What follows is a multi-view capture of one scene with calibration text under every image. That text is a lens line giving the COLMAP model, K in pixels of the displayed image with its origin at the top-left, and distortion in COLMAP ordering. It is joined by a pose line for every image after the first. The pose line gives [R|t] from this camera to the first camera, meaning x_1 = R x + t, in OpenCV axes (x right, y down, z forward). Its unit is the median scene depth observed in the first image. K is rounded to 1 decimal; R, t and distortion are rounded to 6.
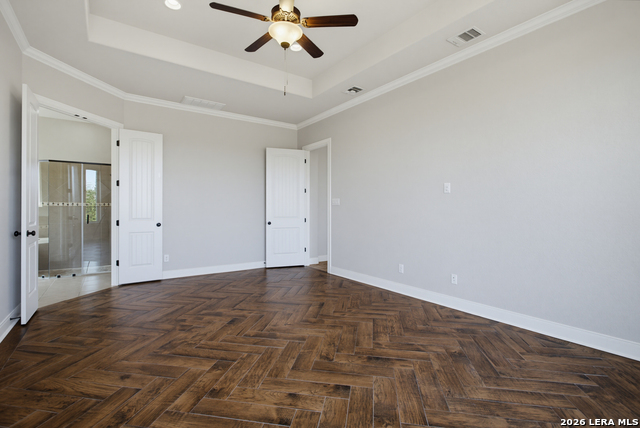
lens RADIAL K [[299.7, 0, 320.0], [0, 299.7, 214.0], [0, 0, 1]] dist [-0.003994, -0.000047]
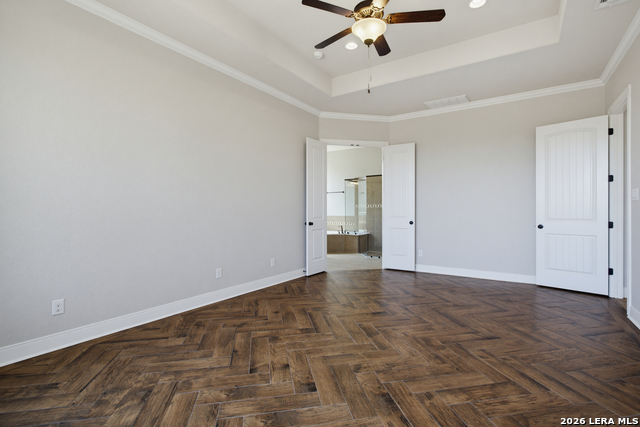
lens RADIAL K [[299.7, 0, 320.0], [0, 299.7, 213.5], [0, 0, 1]] dist [-0.003994, -0.000047]
pose [[0.368096, 0.006736, -0.929764, 0.644151], [-0.010064, 0.999944, 0.003260, 0.001109], [0.929733, 0.008157, 0.368143, 0.421842]]
